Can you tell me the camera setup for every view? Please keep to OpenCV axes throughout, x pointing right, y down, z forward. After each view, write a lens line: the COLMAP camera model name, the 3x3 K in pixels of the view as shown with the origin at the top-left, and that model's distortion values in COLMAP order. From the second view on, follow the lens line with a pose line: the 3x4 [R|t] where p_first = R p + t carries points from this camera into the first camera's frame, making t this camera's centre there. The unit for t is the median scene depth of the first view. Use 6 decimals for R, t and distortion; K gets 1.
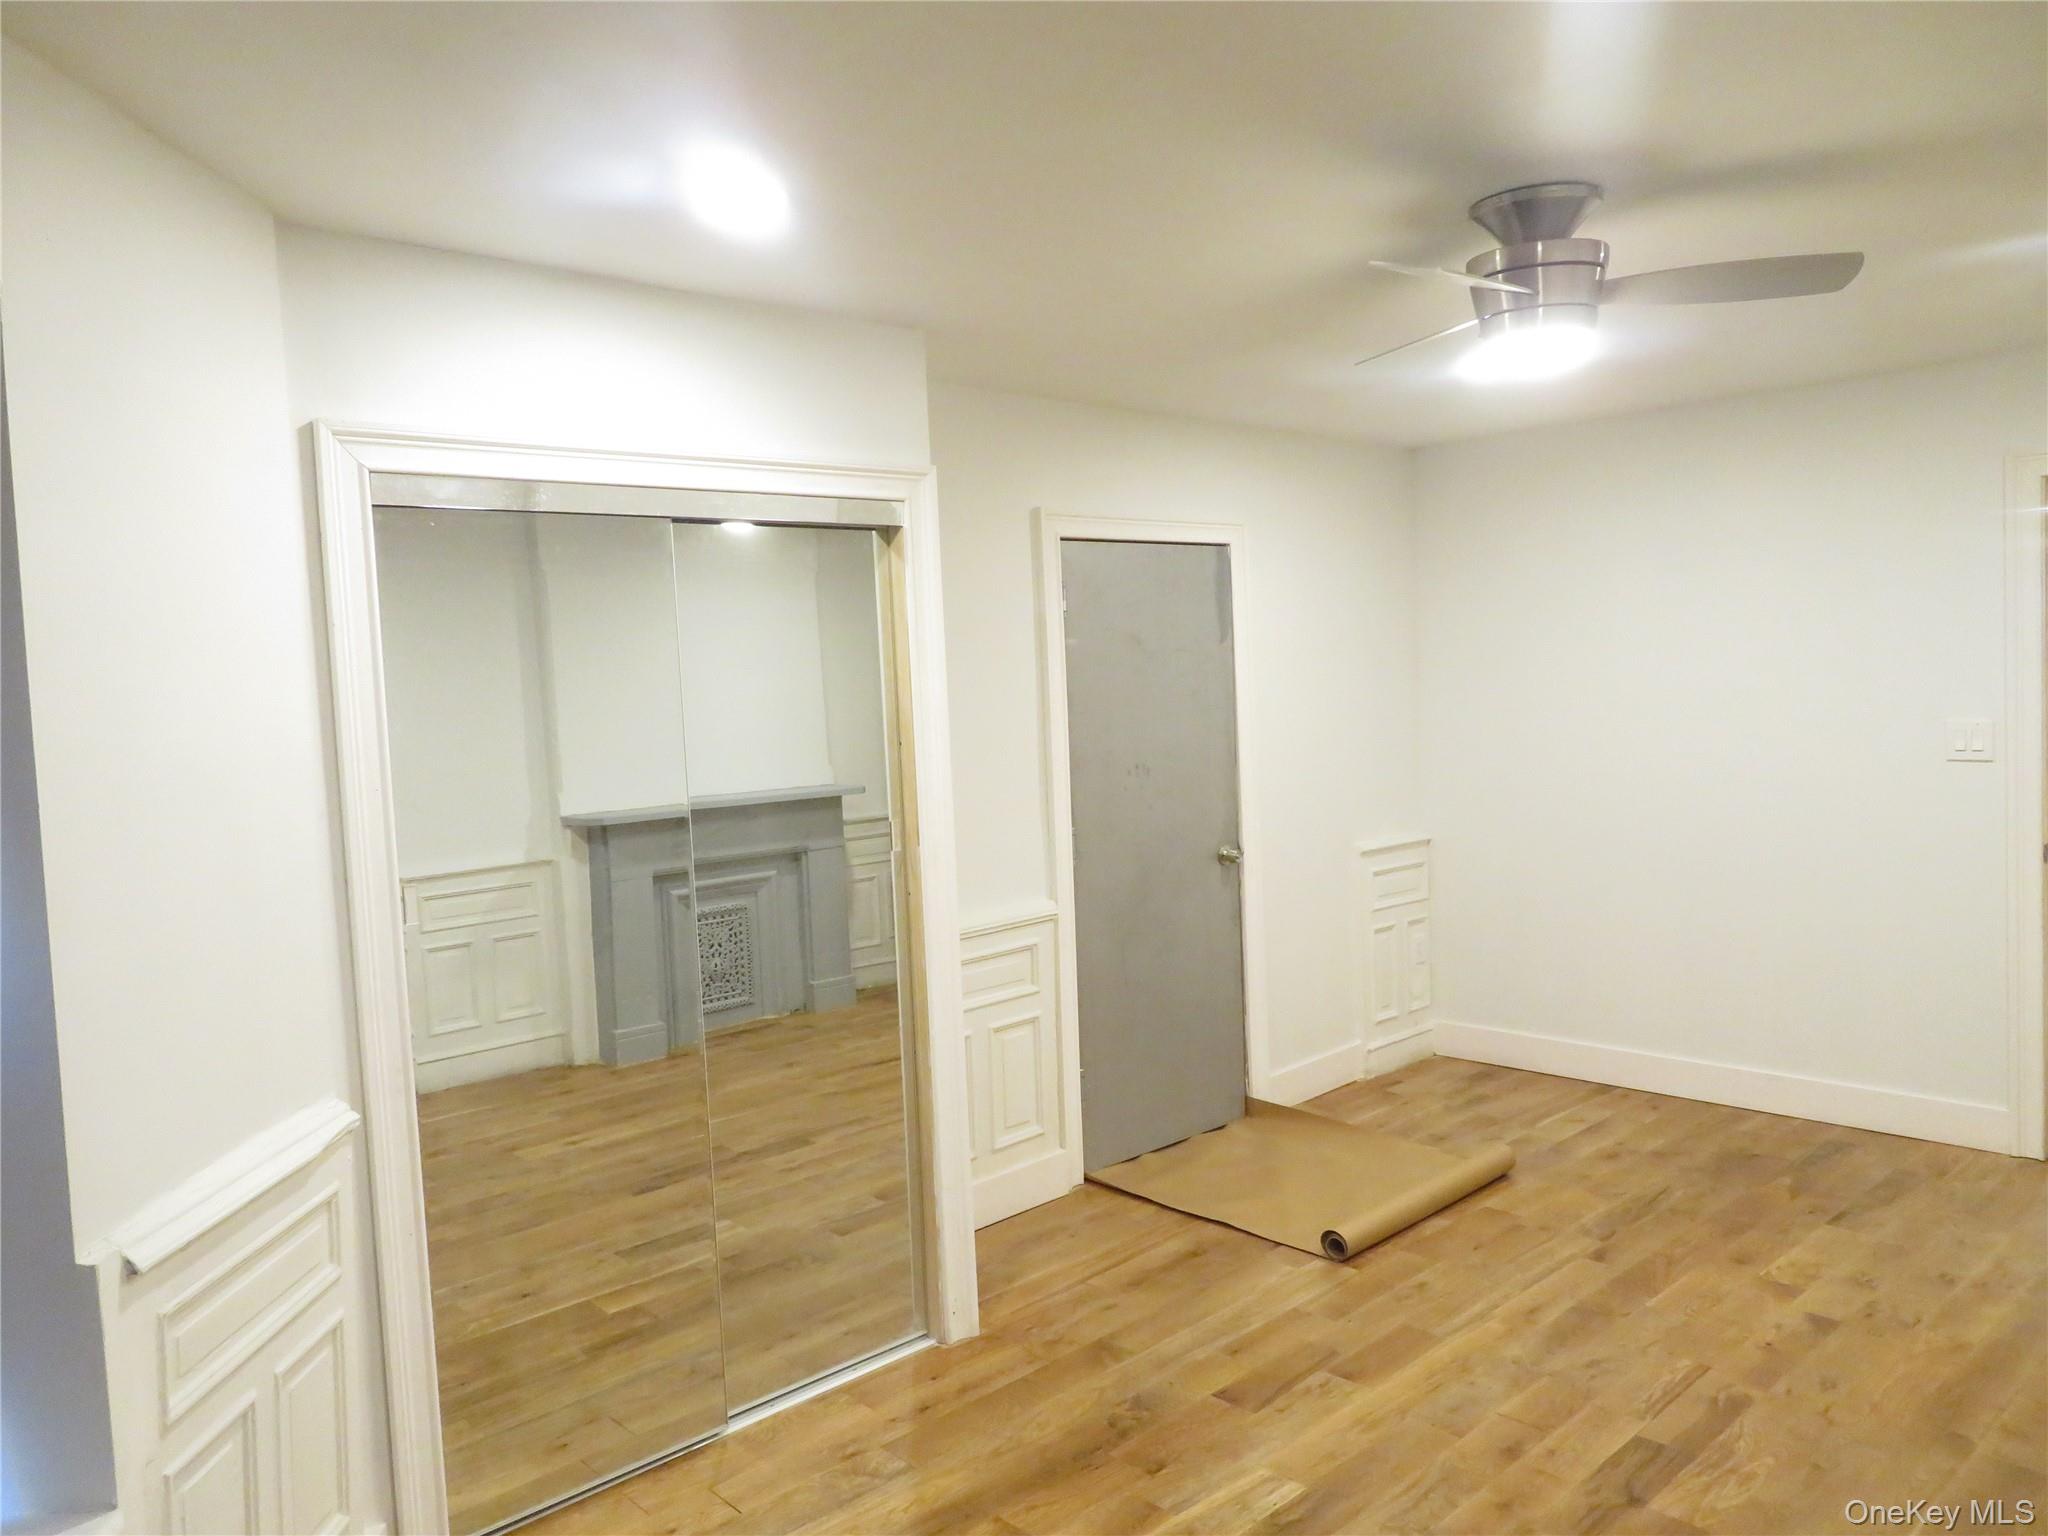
lens RADIAL K [[1463.7, 0, 1015.0], [0, 1463.7, 766.0], [0, 0, 1]] dist [-0.009927, 0.005510]
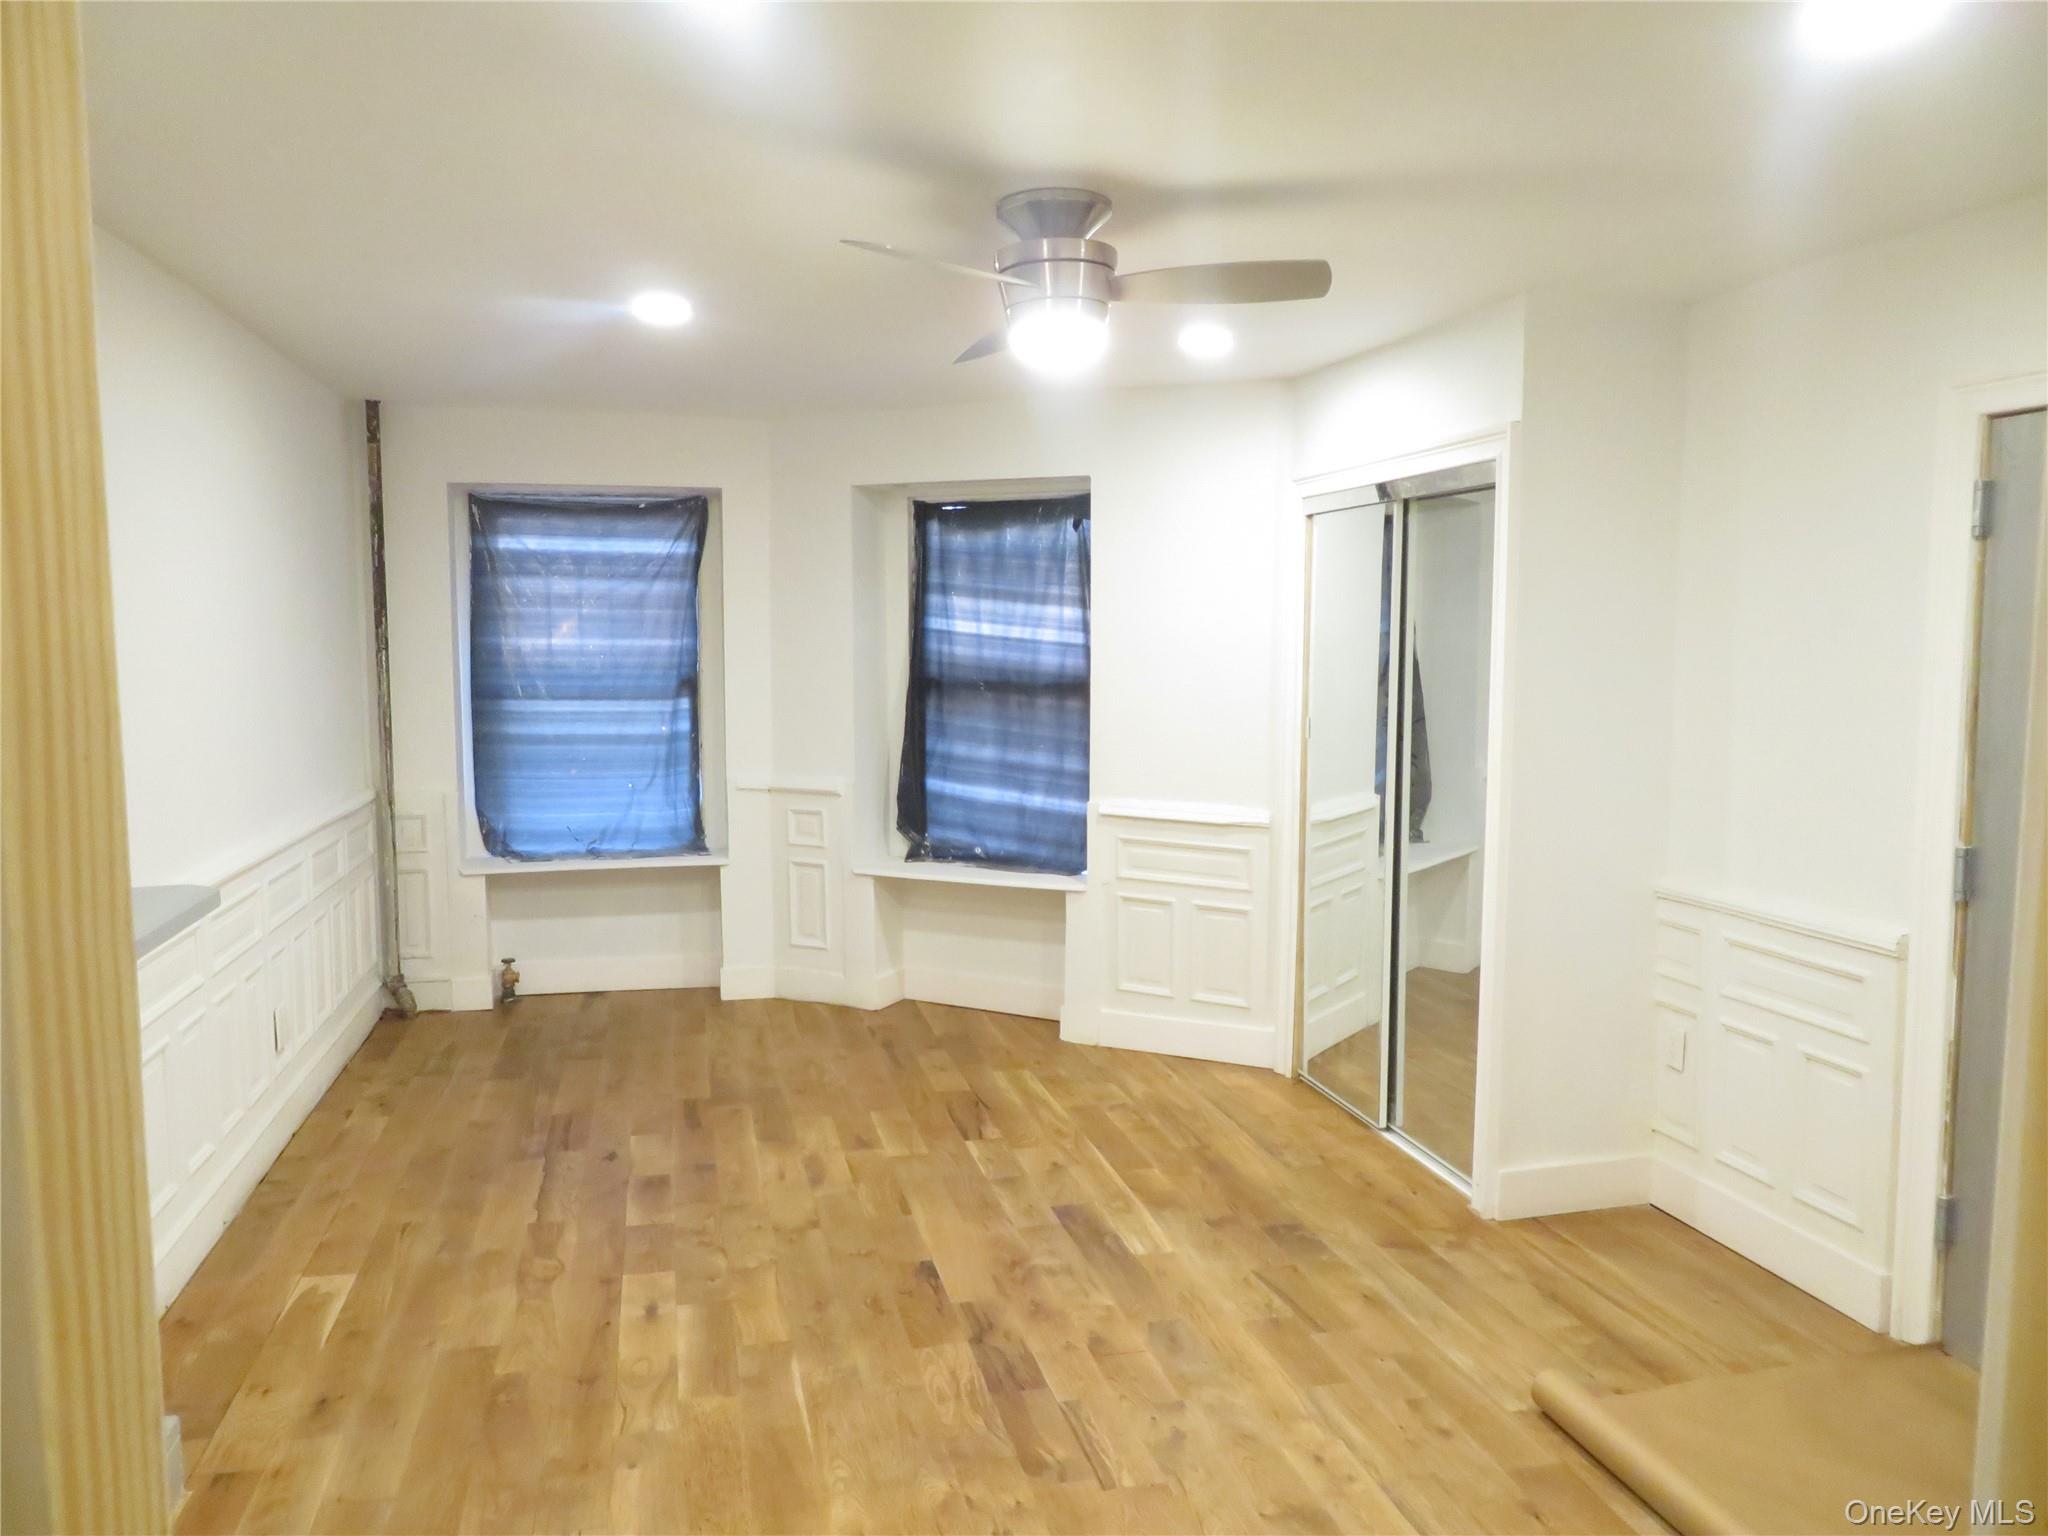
lens RADIAL K [[1463.7, 0, 1019.2], [0, 1463.7, 763.2], [0, 0, 1]] dist [-0.009927, 0.005510]
pose [[-0.489464, 0.119523, -0.863794, 1.143483], [-0.032757, 0.987343, 0.155180, -0.117217], [0.871408, 0.104250, -0.479353, 1.289067]]
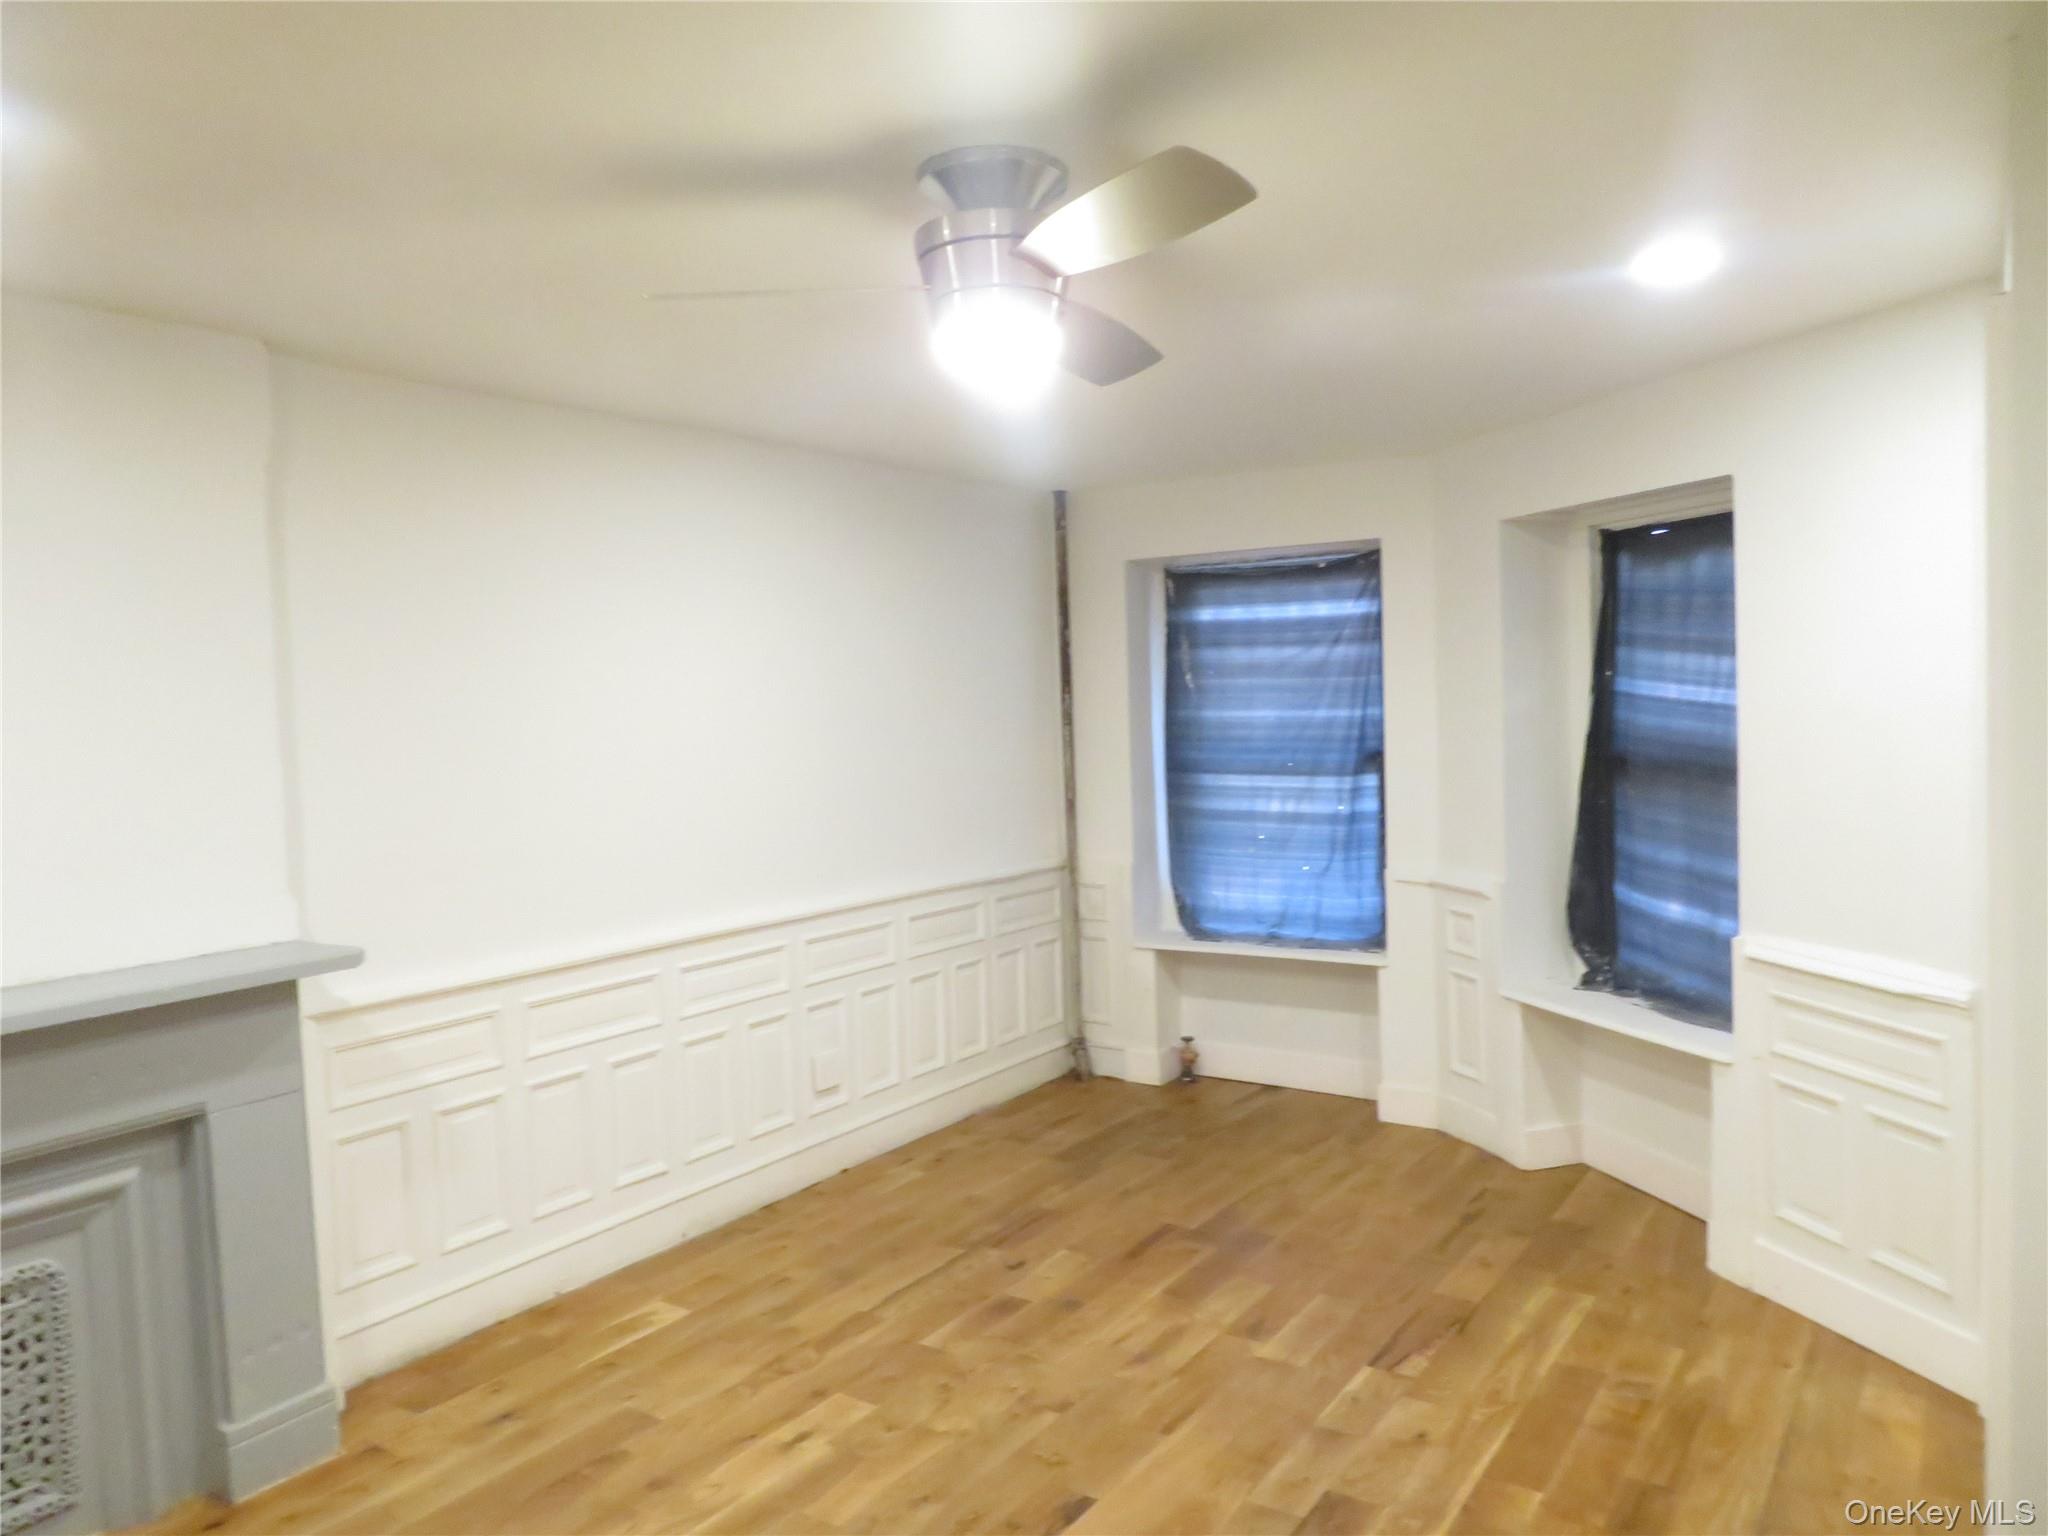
lens RADIAL K [[1463.7, 0, 1036.3], [0, 1463.7, 766.6], [0, 0, 1]] dist [-0.009927, 0.005510]
pose [[-0.969595, 0.079995, -0.231272, 0.480668], [0.054564, 0.991941, 0.114349, -0.116472], [0.238556, 0.098254, -0.966146, 1.539653]]
